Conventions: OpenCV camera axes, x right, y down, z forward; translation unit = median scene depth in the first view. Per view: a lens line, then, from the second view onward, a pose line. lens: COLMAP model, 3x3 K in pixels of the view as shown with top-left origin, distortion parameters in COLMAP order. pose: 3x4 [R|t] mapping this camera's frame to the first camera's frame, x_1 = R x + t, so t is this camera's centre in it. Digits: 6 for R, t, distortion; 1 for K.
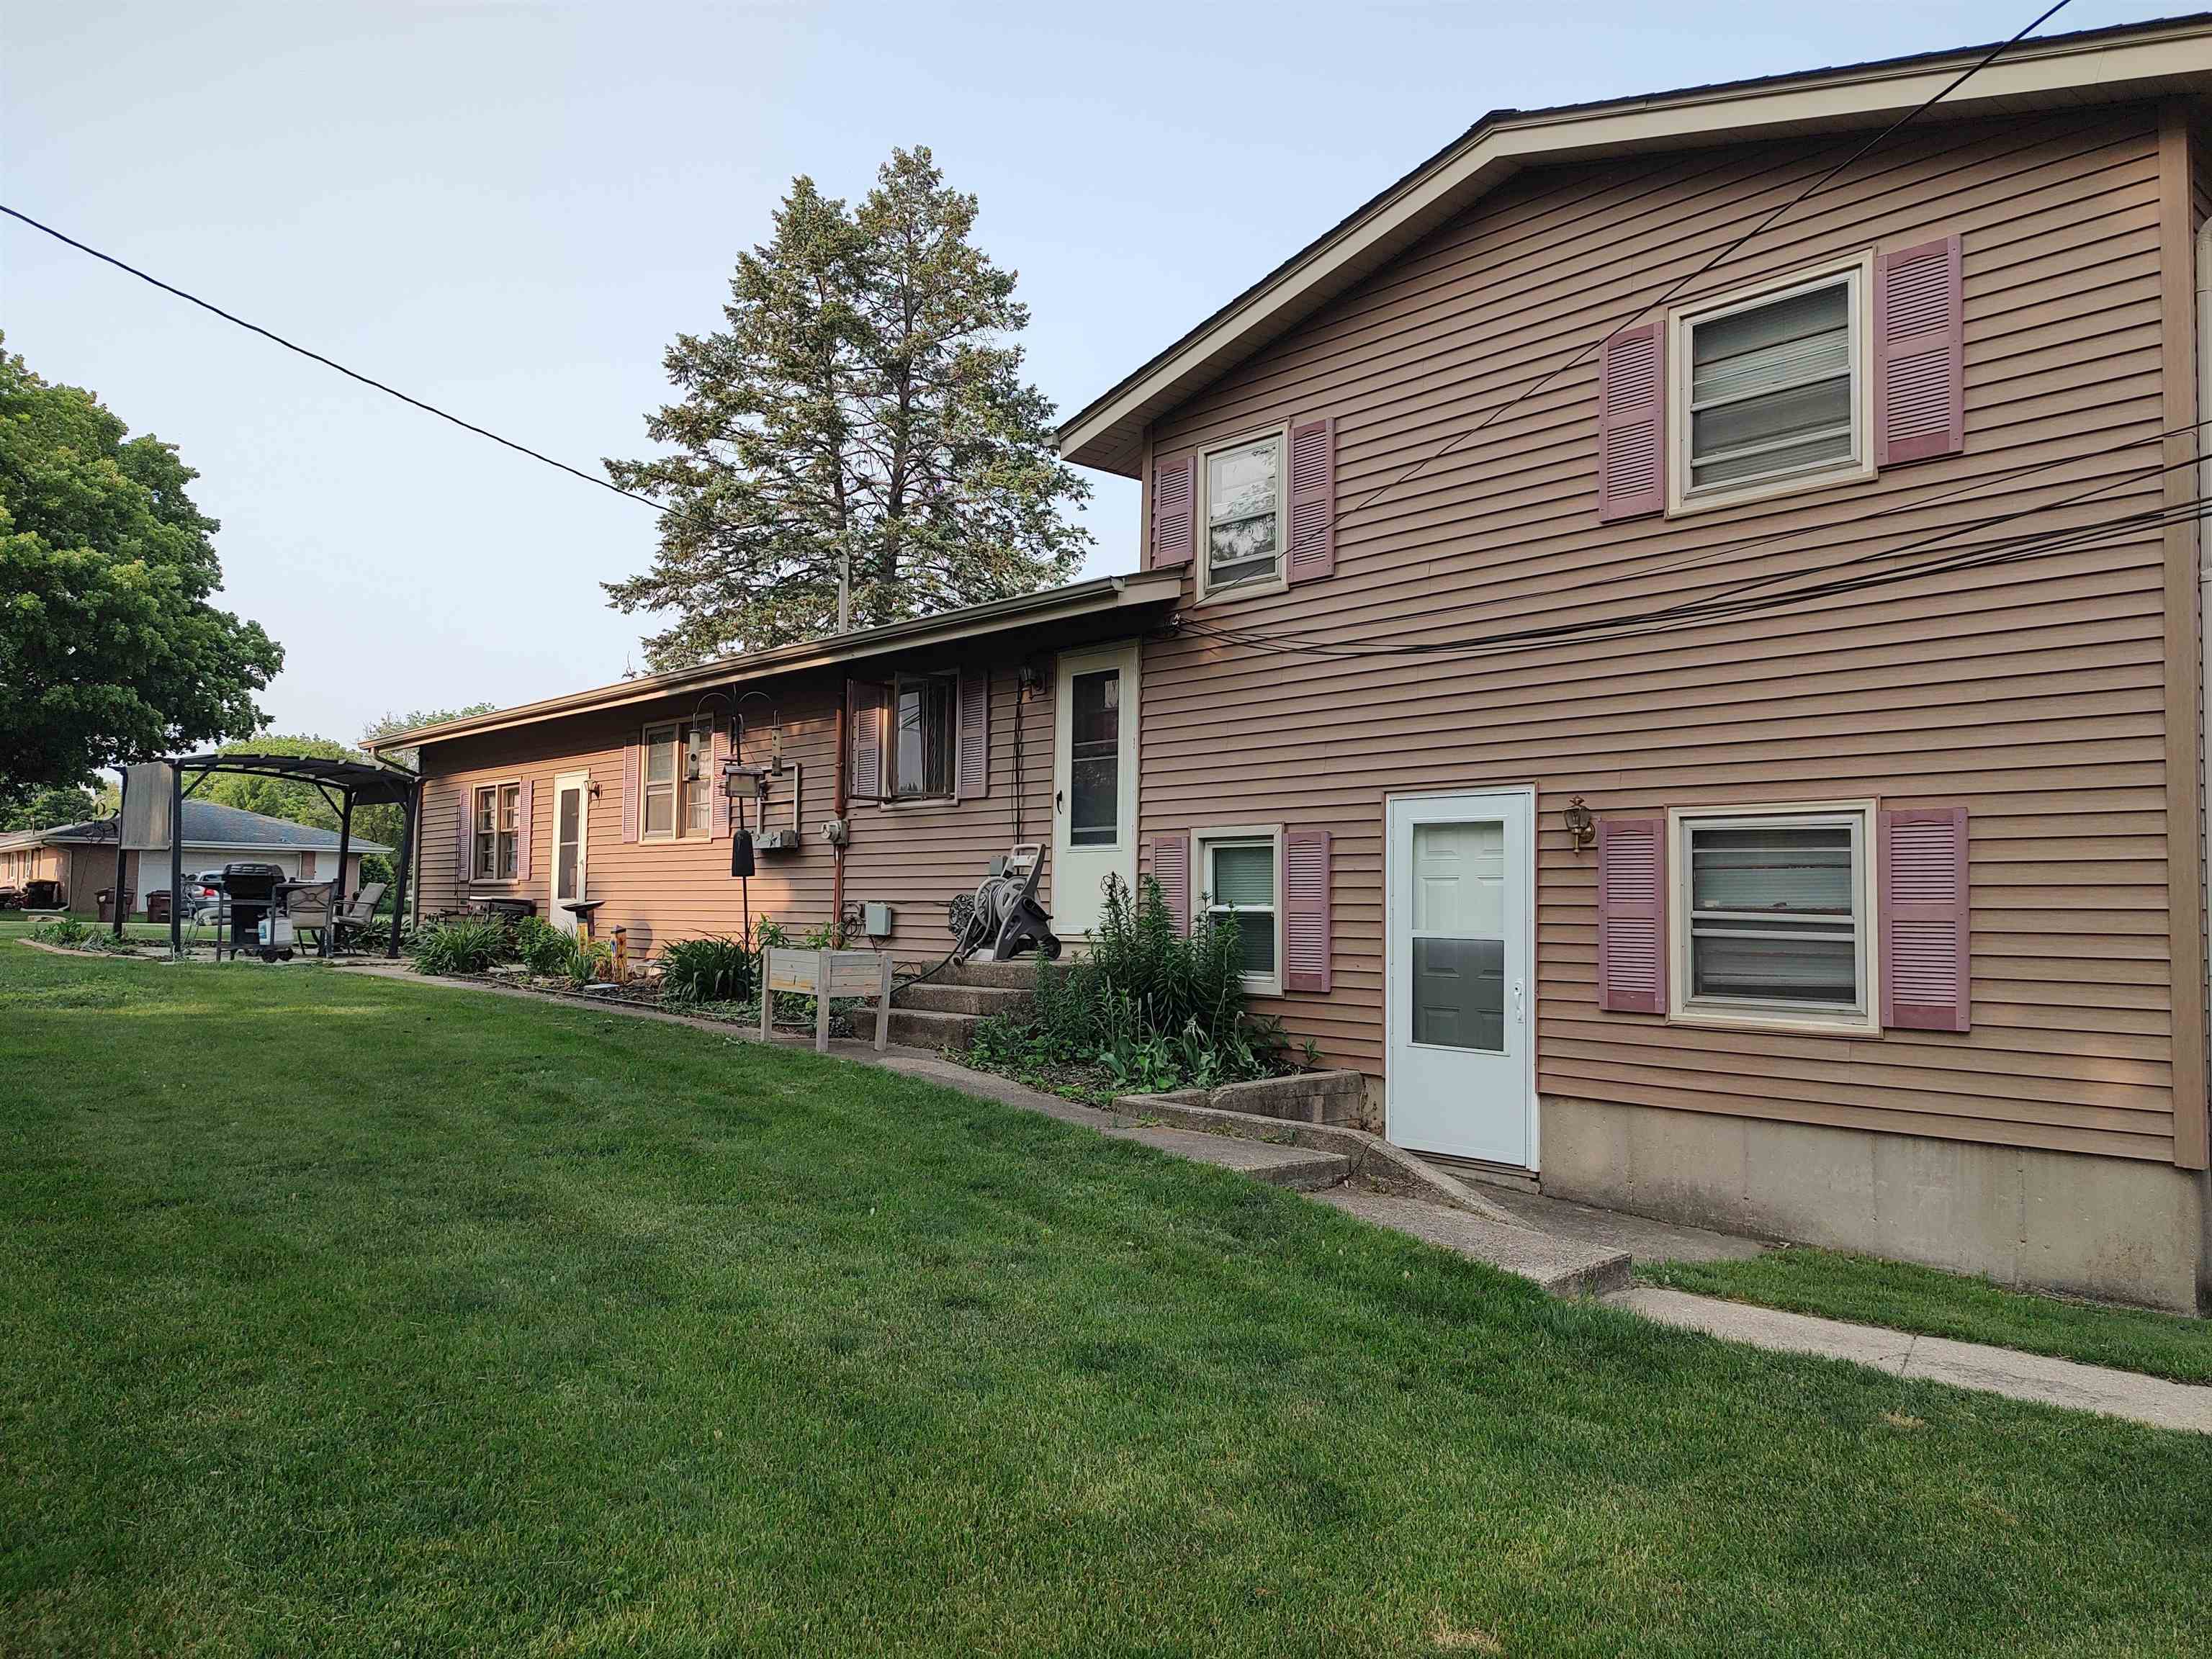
lens RADIAL K [[1542.1, 0, 1106.0], [0, 1542.1, 829.5], [0, 0, 1]] dist [0.049647, -0.060422]
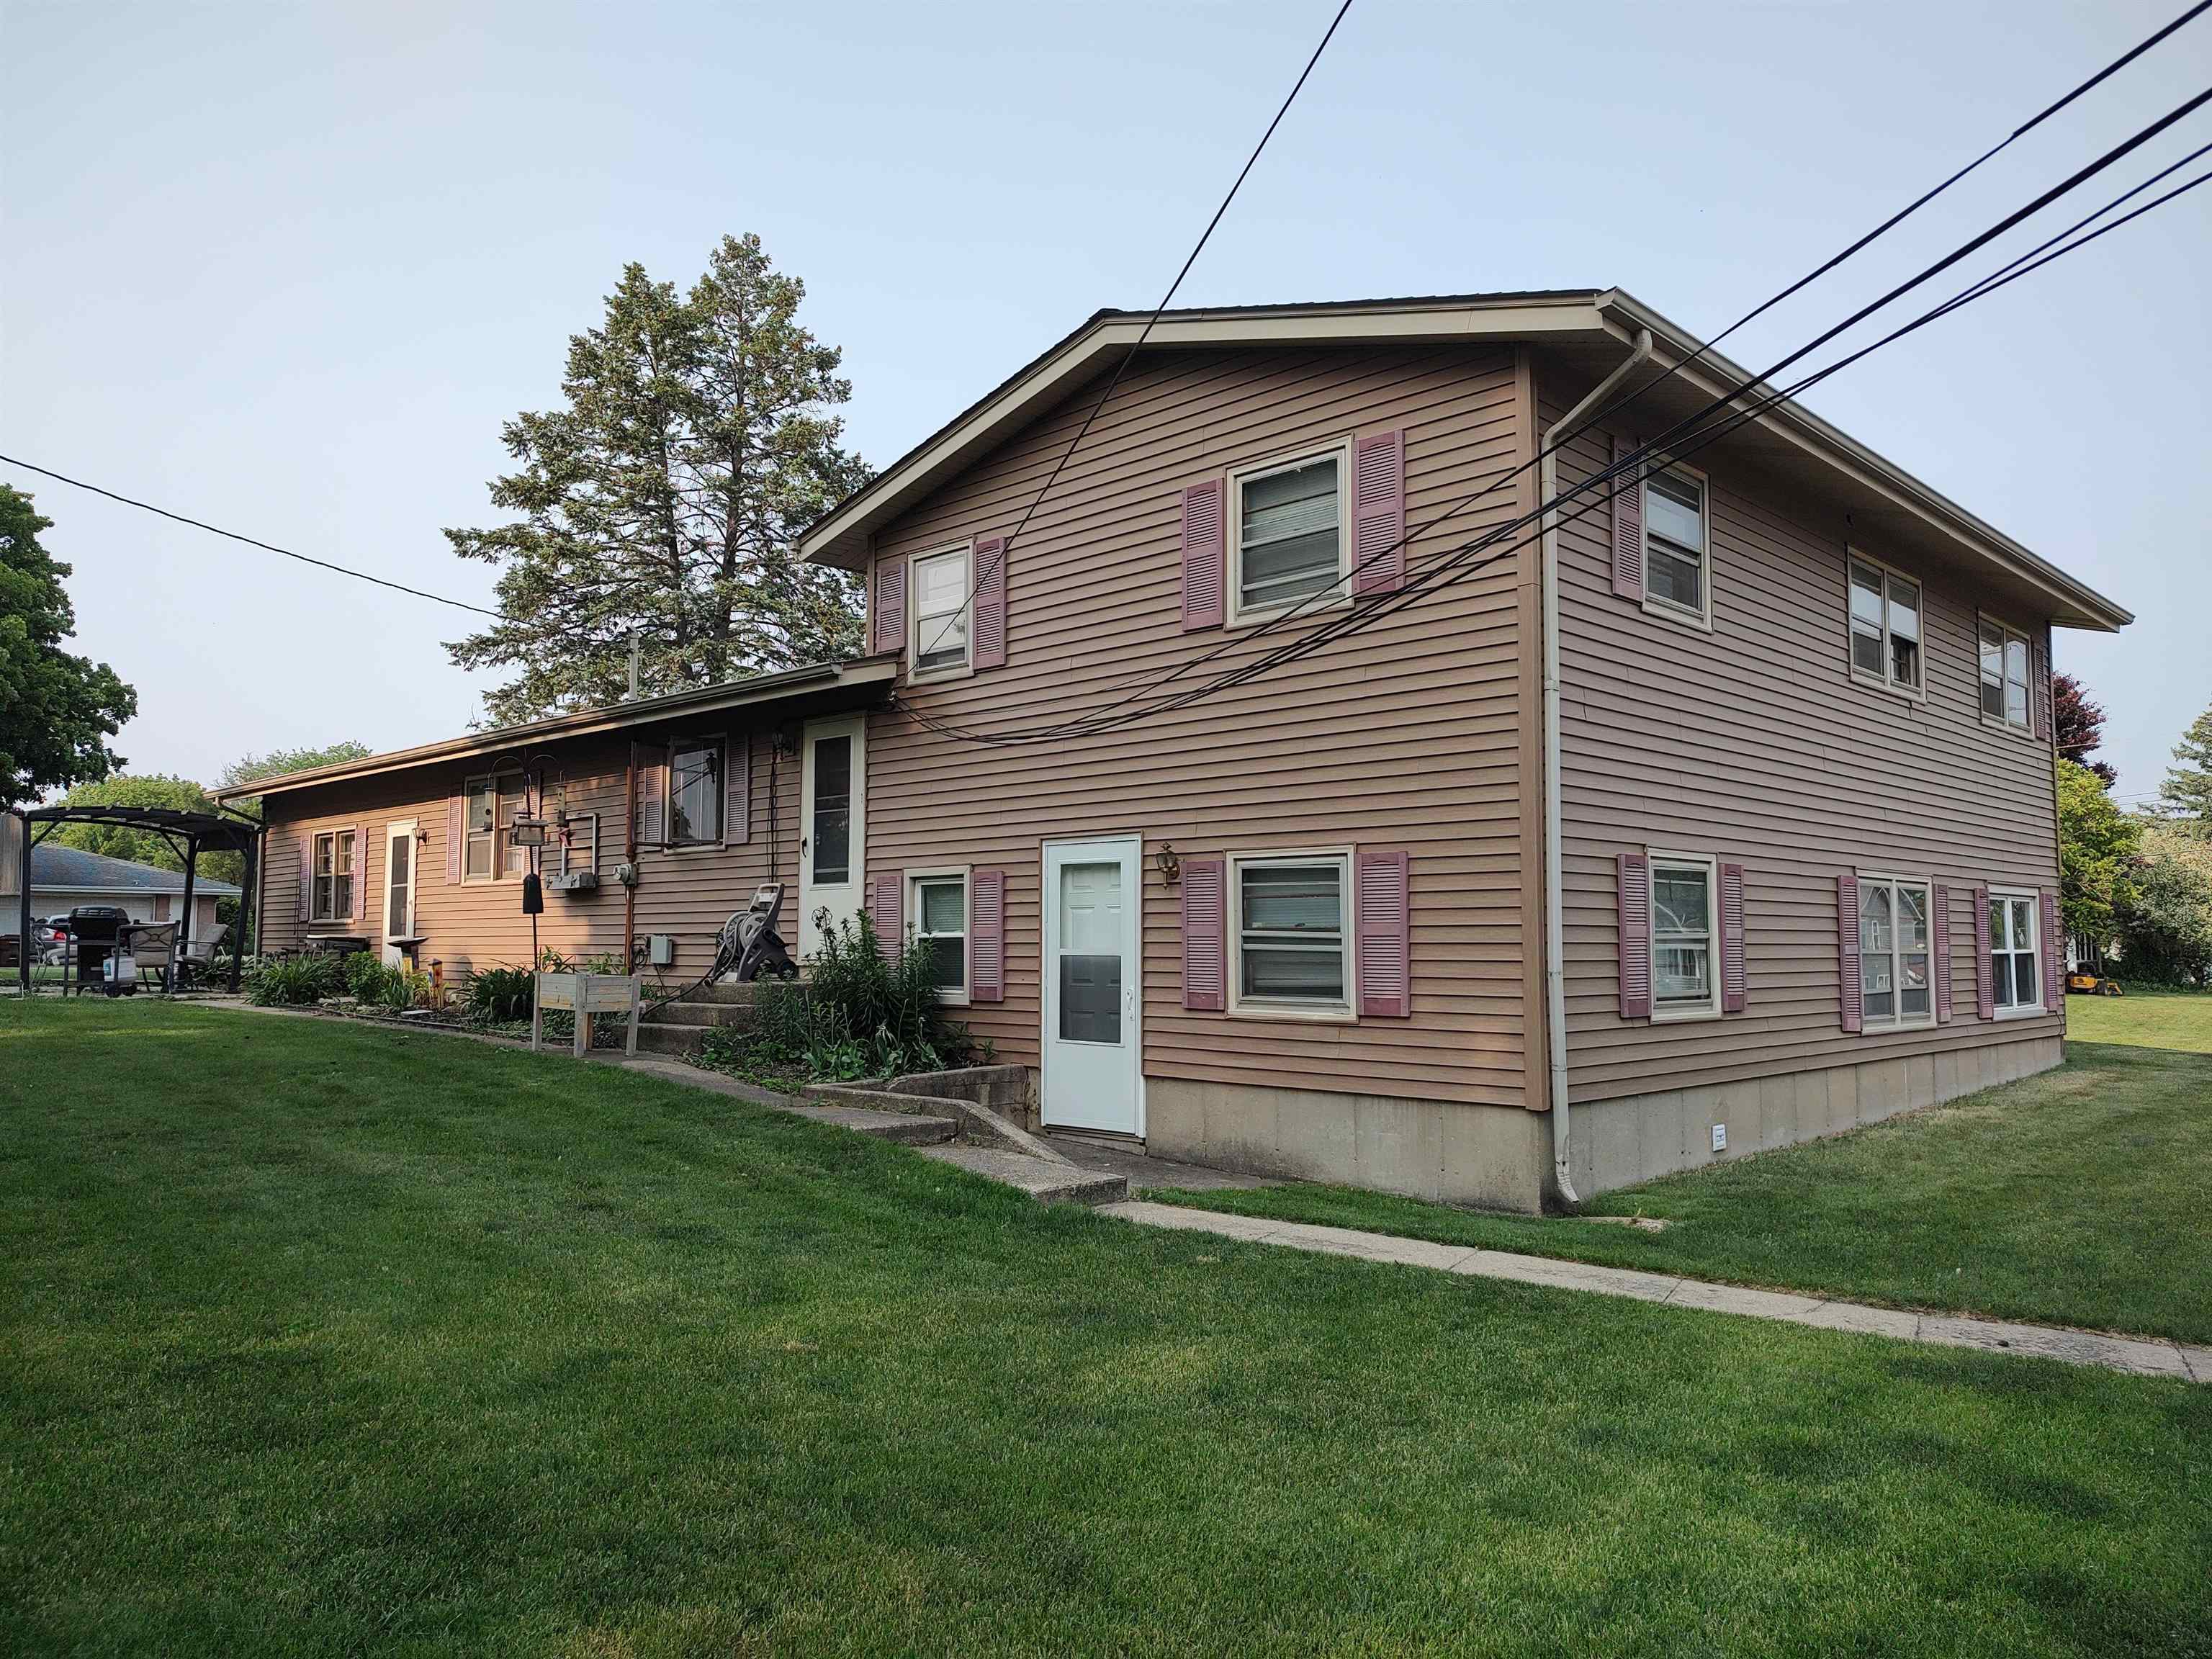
lens RADIAL K [[1562.7, 0, 1106.0], [0, 1562.7, 829.5], [0, 0, 1]] dist [0.048967, -0.047277]
pose [[0.998090, -0.008302, 0.061218, 0.125586], [0.009557, 0.999750, -0.020236, -0.004943], [-0.061035, 0.020782, 0.997919, -0.211336]]
